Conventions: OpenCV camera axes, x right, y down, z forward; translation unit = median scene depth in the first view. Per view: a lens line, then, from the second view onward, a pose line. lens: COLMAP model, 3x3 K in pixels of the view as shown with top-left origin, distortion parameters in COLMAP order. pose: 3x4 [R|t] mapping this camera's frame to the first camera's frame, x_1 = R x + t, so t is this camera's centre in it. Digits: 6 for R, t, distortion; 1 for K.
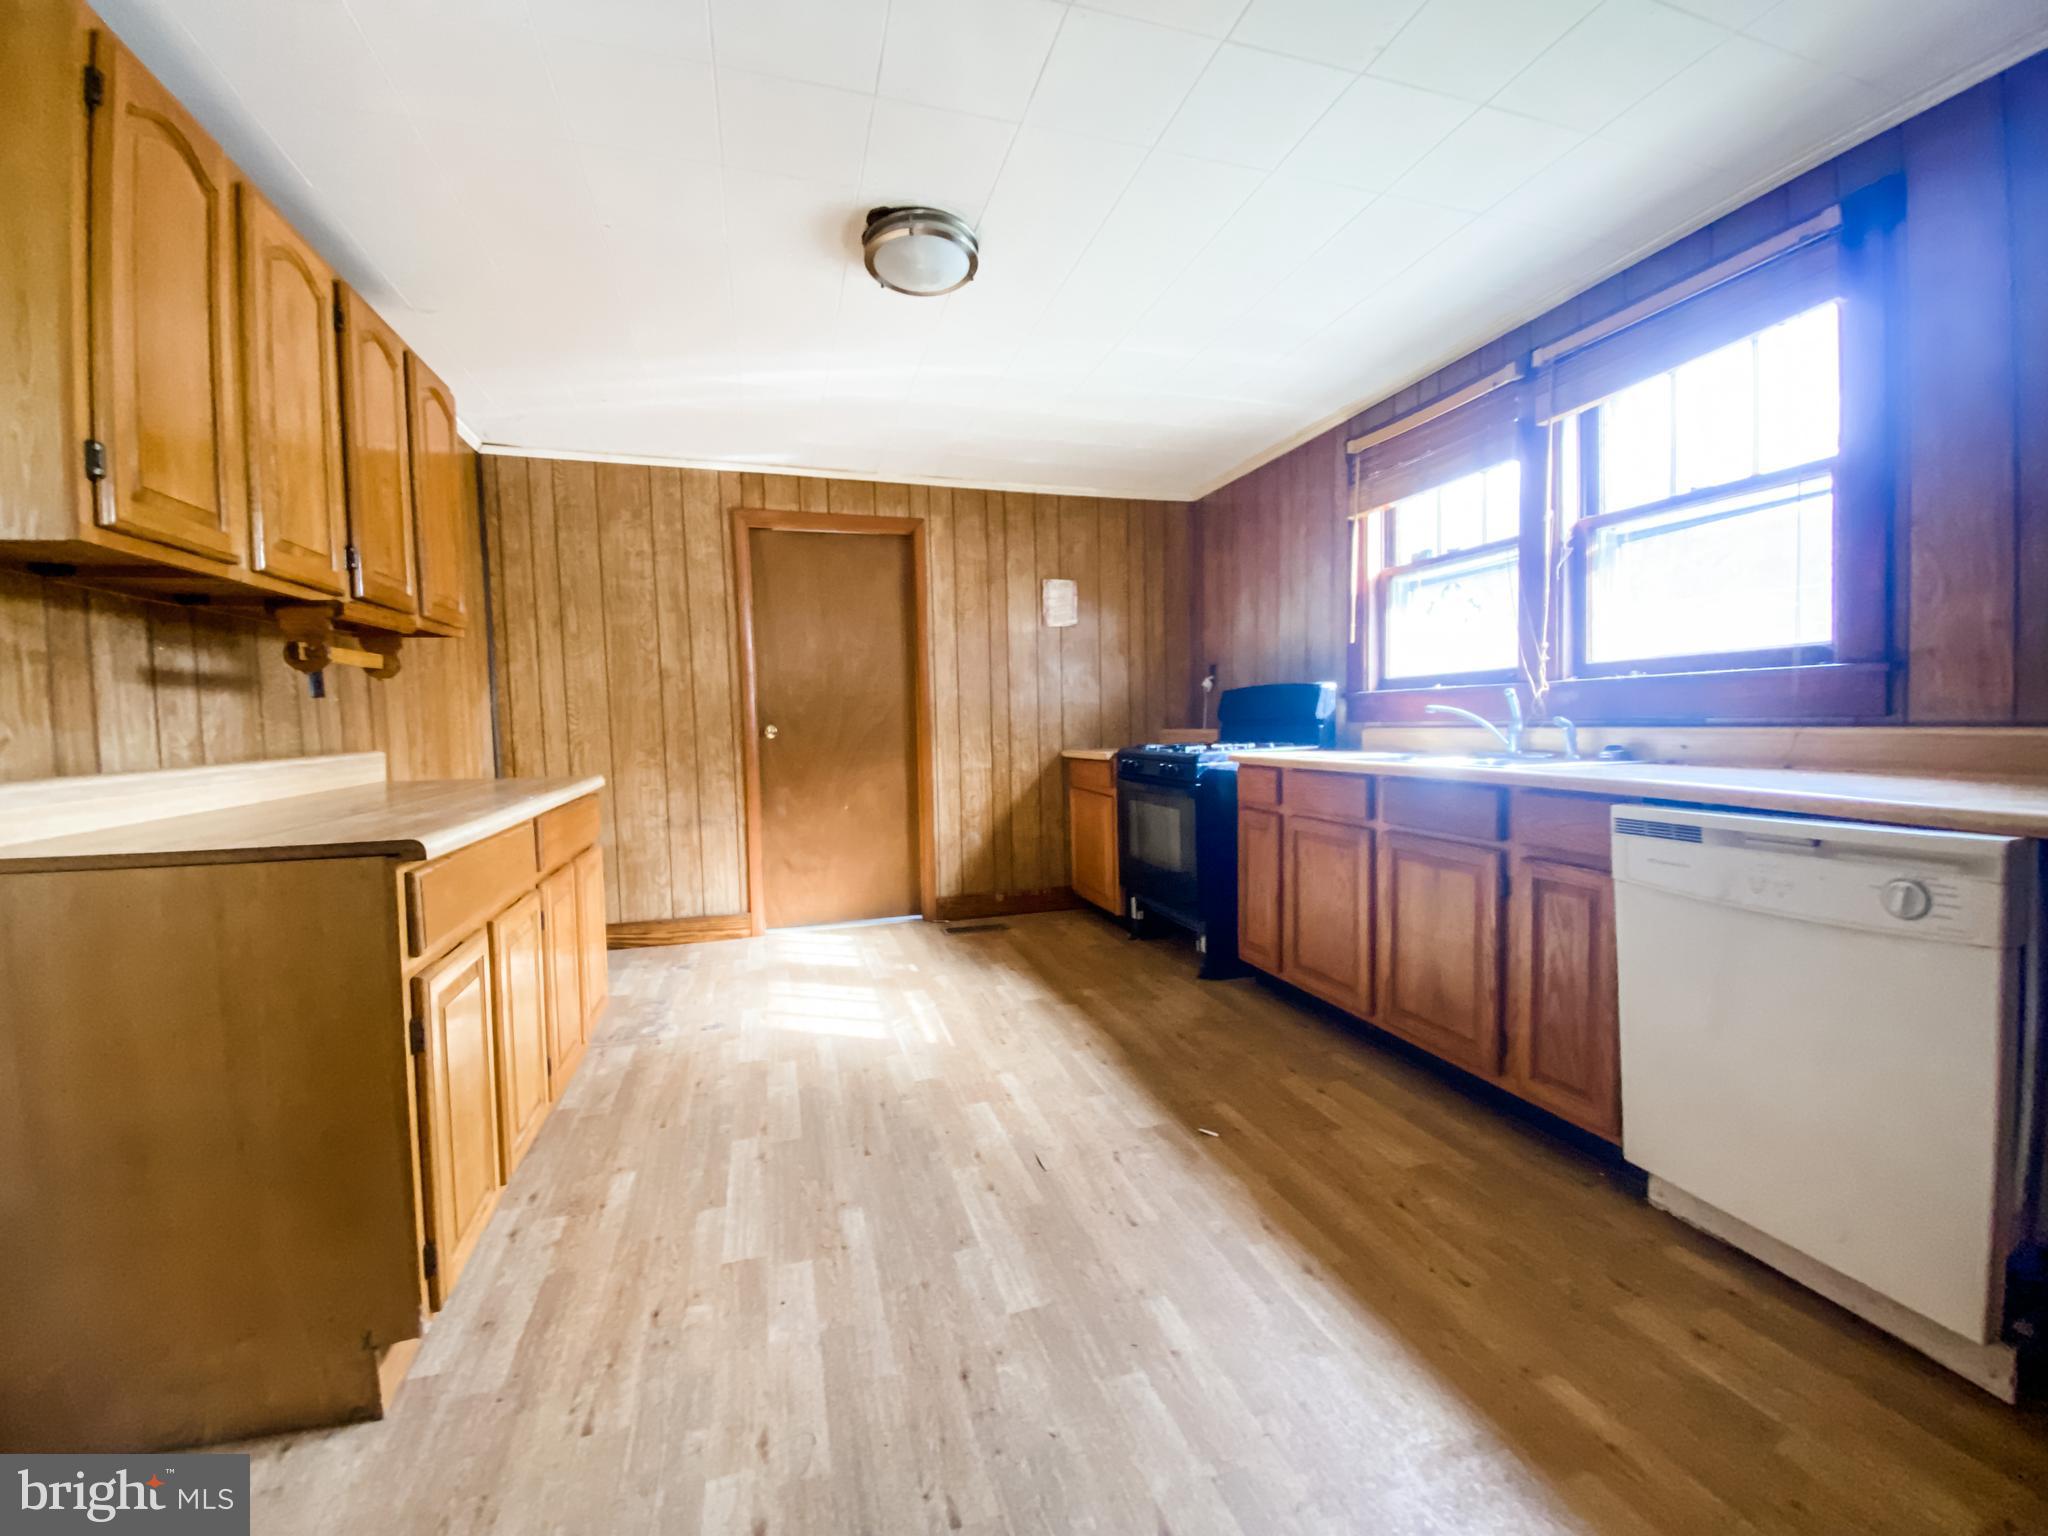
lens RADIAL K [[828.6, 0, 1023.9], [0, 828.6, 755.1], [0, 0, 1]] dist [-0.013971, -0.000414]
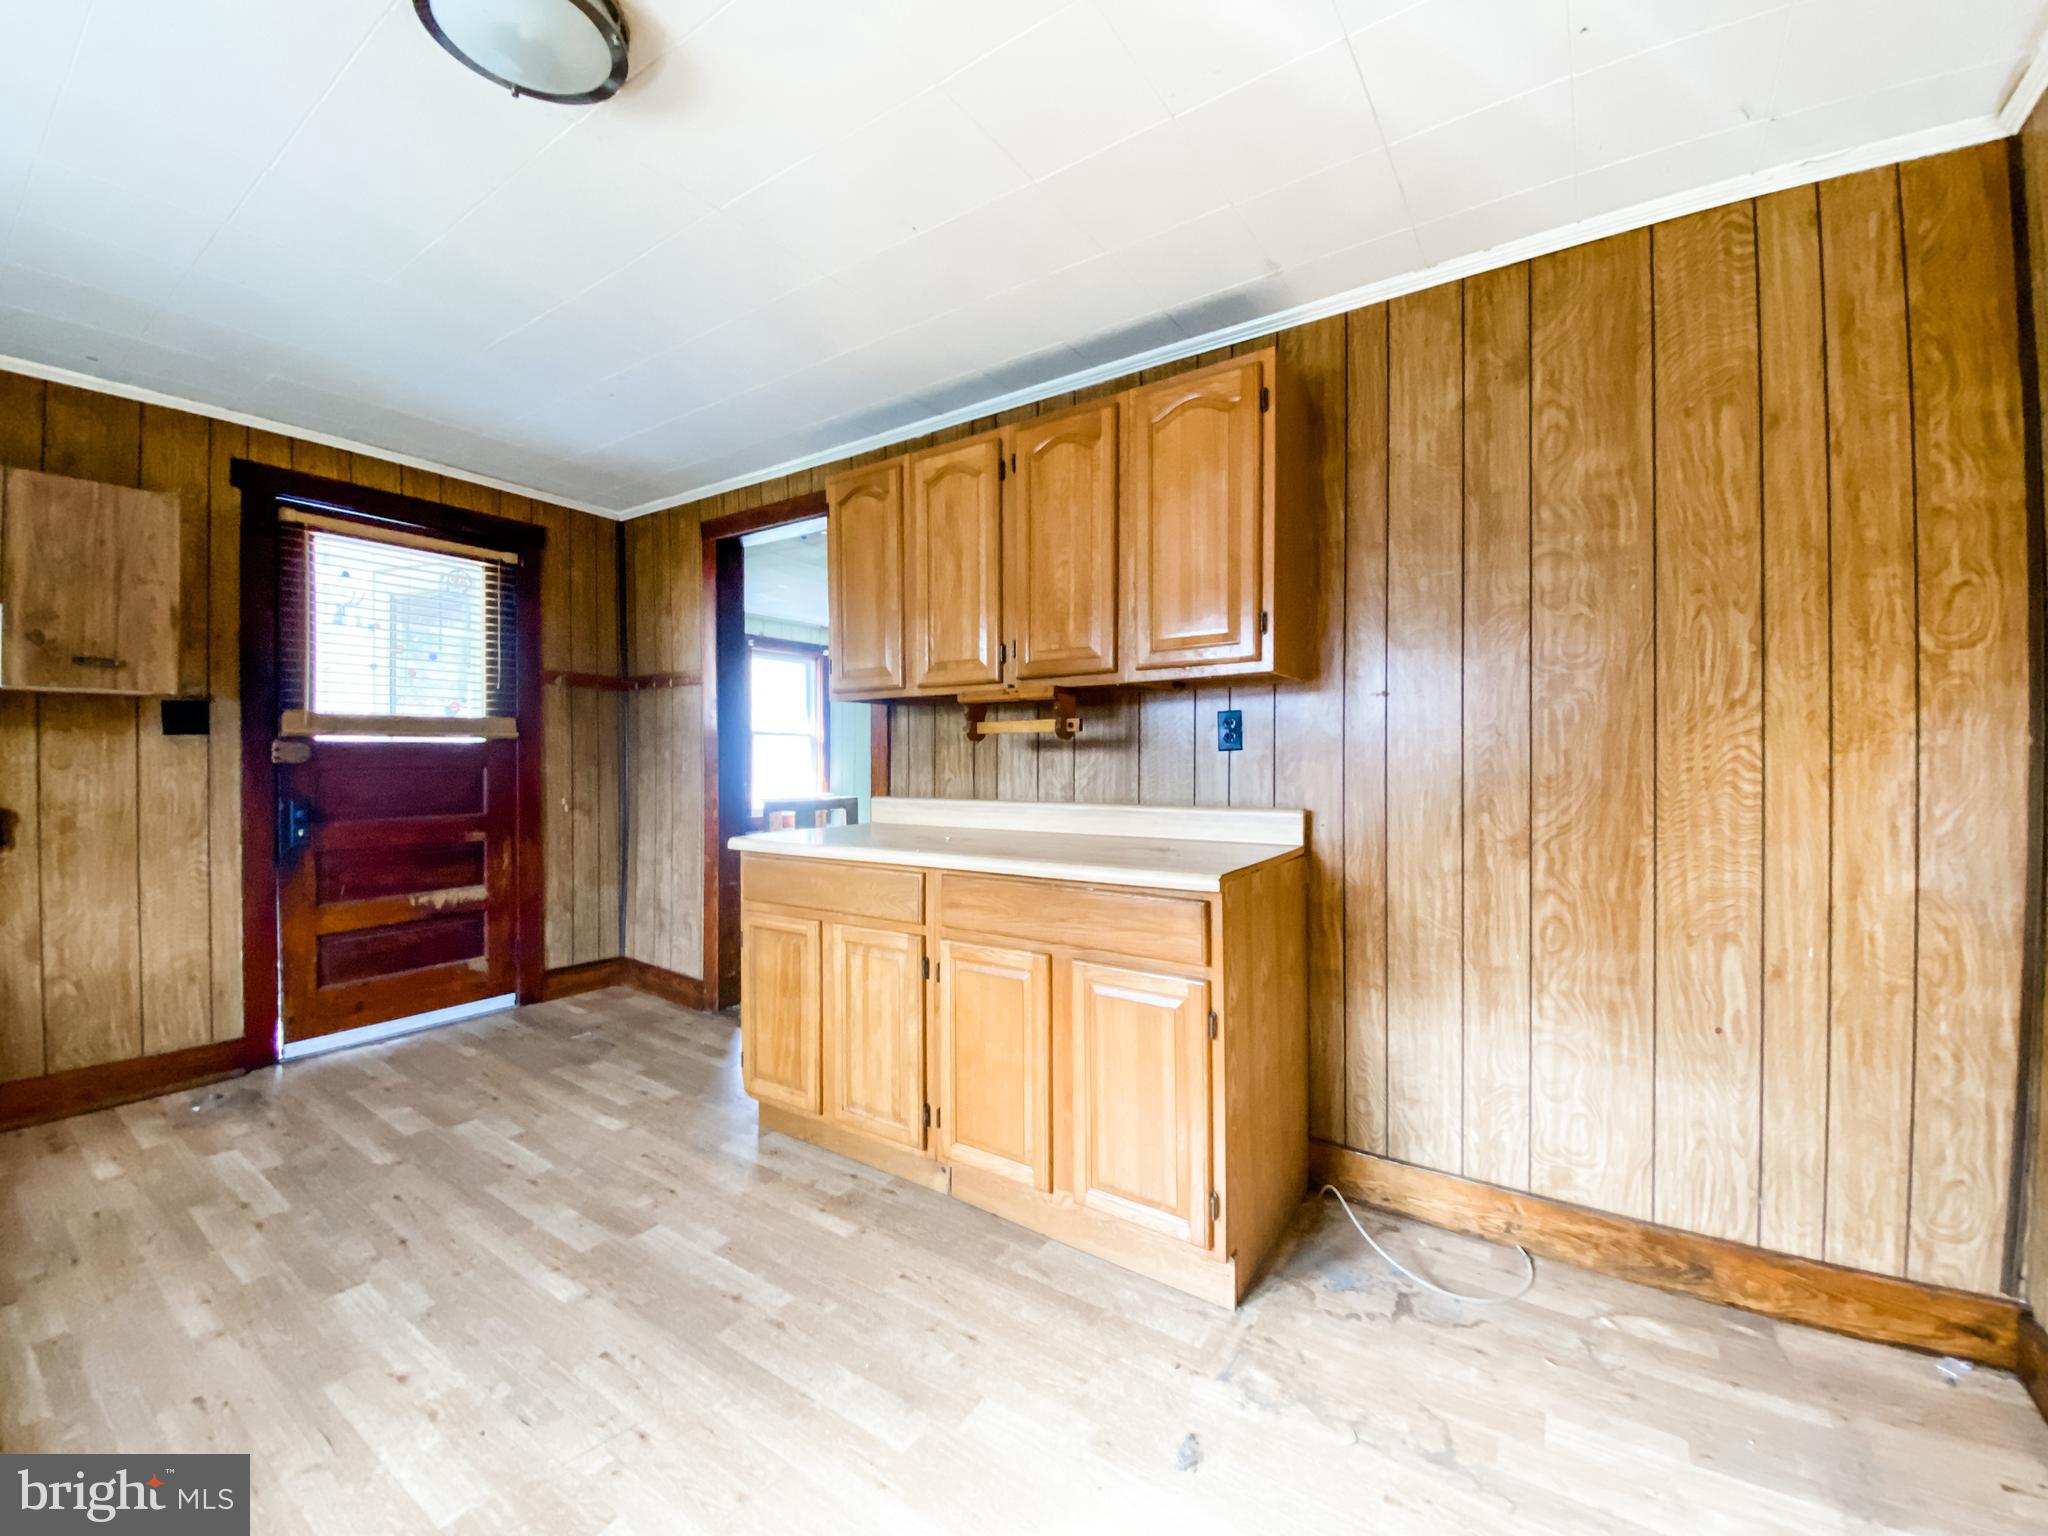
lens RADIAL K [[828.6, 0, 1033.7], [0, 828.6, 752.1], [0, 0, 1]] dist [-0.013971, -0.000414]
pose [[-0.772051, 0.030029, -0.634851, -0.031643], [-0.009486, 0.998227, 0.058753, -0.165126], [0.635490, 0.051383, -0.770398, 2.121911]]
